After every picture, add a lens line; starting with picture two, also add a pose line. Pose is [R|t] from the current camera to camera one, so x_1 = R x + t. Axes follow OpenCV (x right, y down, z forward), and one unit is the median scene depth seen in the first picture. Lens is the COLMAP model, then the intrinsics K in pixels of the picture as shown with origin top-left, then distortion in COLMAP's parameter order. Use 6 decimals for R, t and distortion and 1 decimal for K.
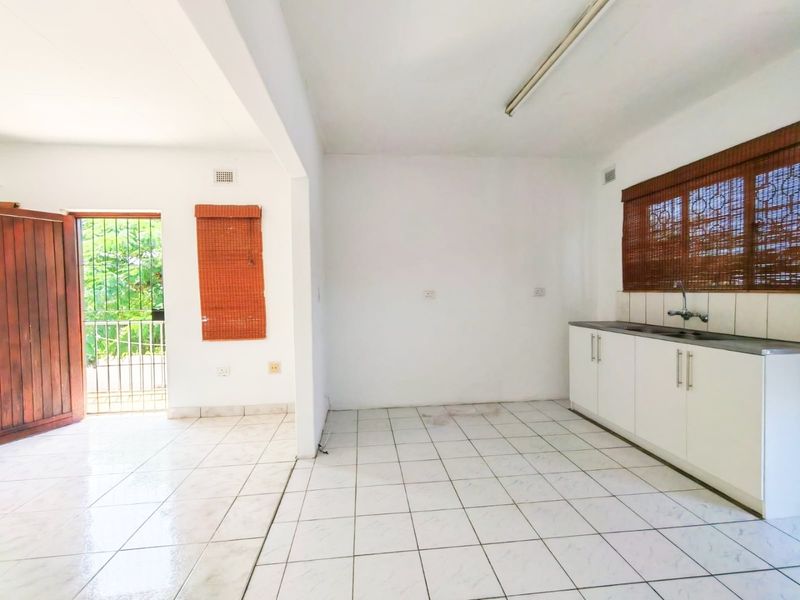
lens RADIAL K [[362.9, 0, 400.9], [0, 362.9, 299.8], [0, 0, 1]] dist [-0.000800, 0.000778]
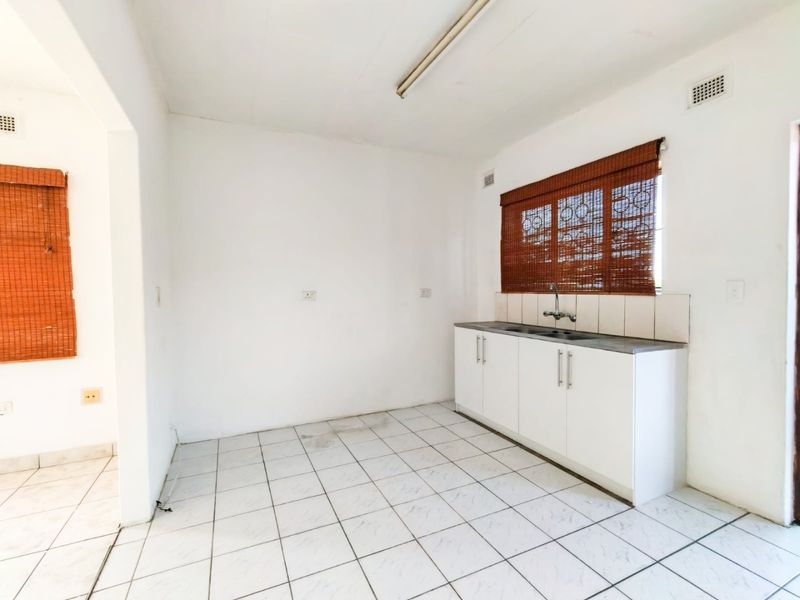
lens RADIAL K [[362.9, 0, 399.3], [0, 362.9, 300.4], [0, 0, 1]] dist [-0.000800, 0.000778]
pose [[0.945648, -0.004810, 0.325157, 0.000075], [0.003388, 0.999982, 0.004942, -0.008036], [-0.325175, -0.003572, 0.945647, 0.142599]]
